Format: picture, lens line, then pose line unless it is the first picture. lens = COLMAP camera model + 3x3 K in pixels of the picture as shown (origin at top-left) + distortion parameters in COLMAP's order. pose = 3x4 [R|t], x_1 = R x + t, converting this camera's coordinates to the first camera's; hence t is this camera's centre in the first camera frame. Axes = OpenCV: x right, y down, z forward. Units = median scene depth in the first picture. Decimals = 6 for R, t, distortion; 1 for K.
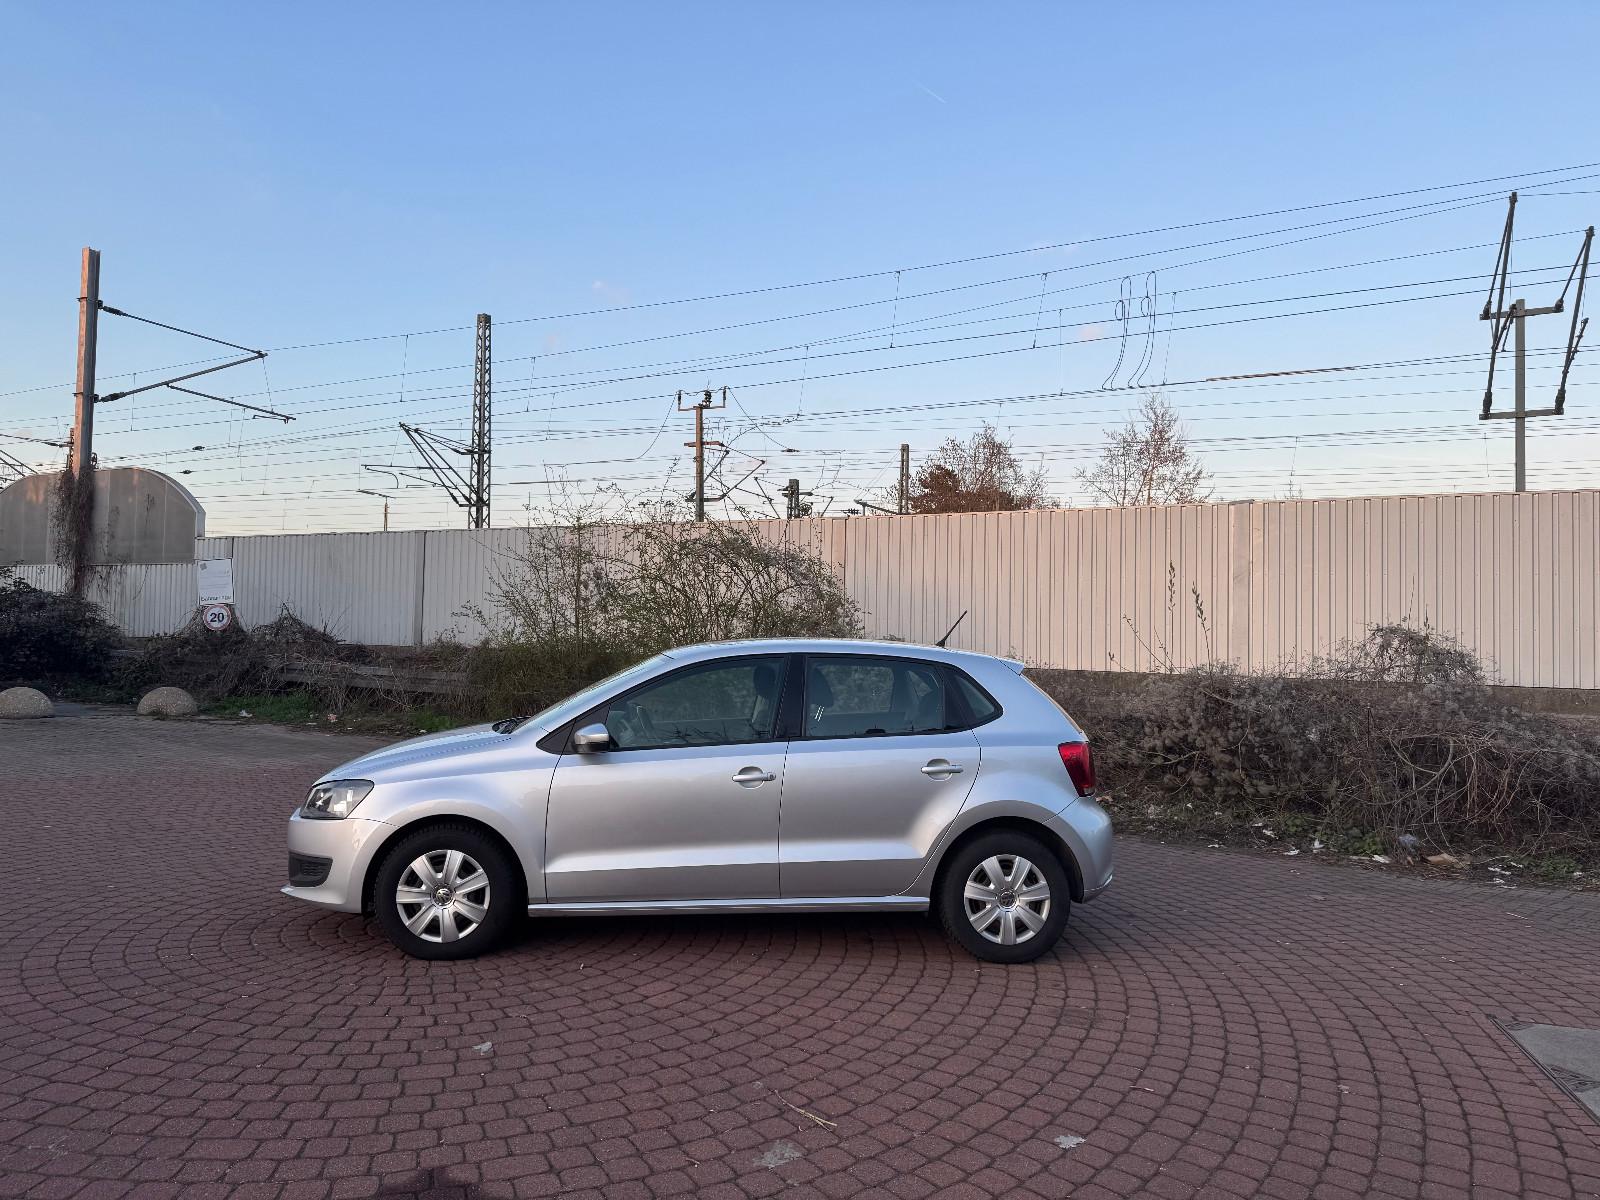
lens RADIAL K [[1101.5, 0, 800.0], [0, 1101.5, 600.0], [0, 0, 1]] dist [0.076231, -0.086344]
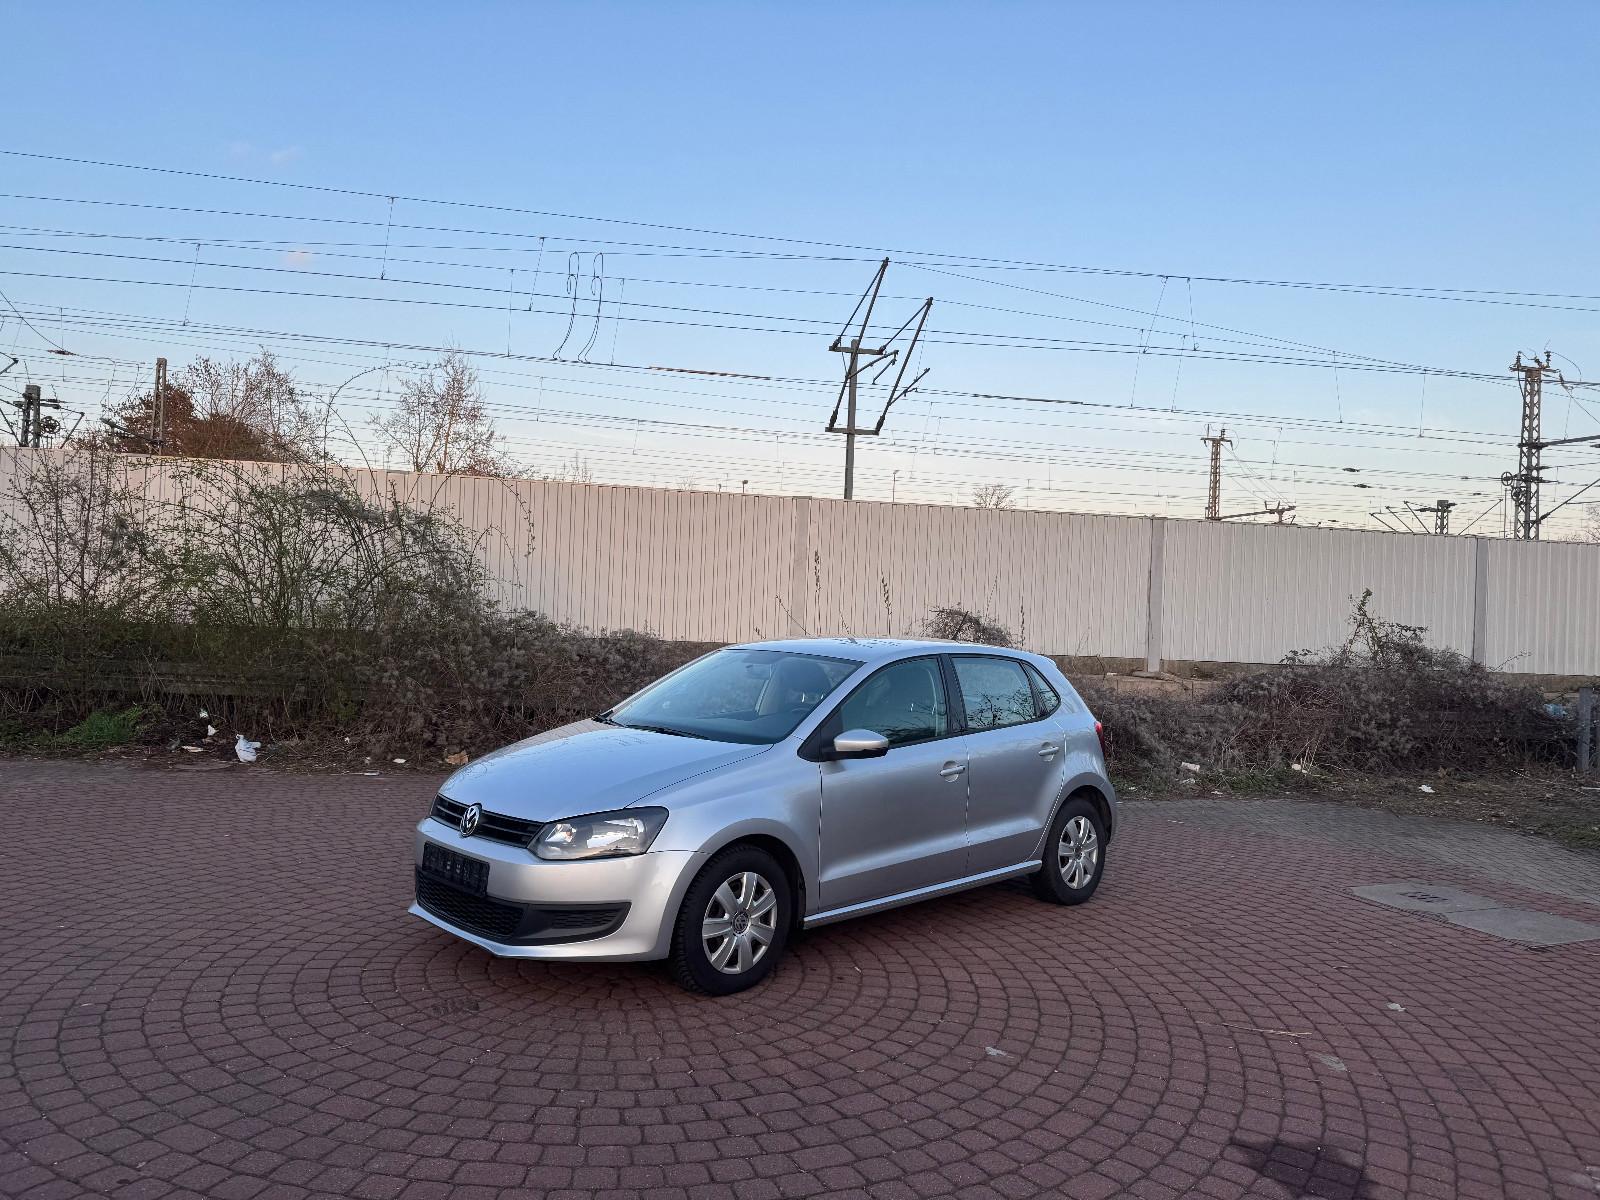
lens RADIAL K [[1101.5, 0, 800.0], [0, 1101.5, 600.0], [0, 0, 1]] dist [0.076231, -0.086344]
pose [[0.774808, 0.017748, 0.631948, -0.863401], [-0.045378, 0.998589, 0.027592, -0.030301], [-0.630566, -0.050055, 0.774520, 0.265777]]
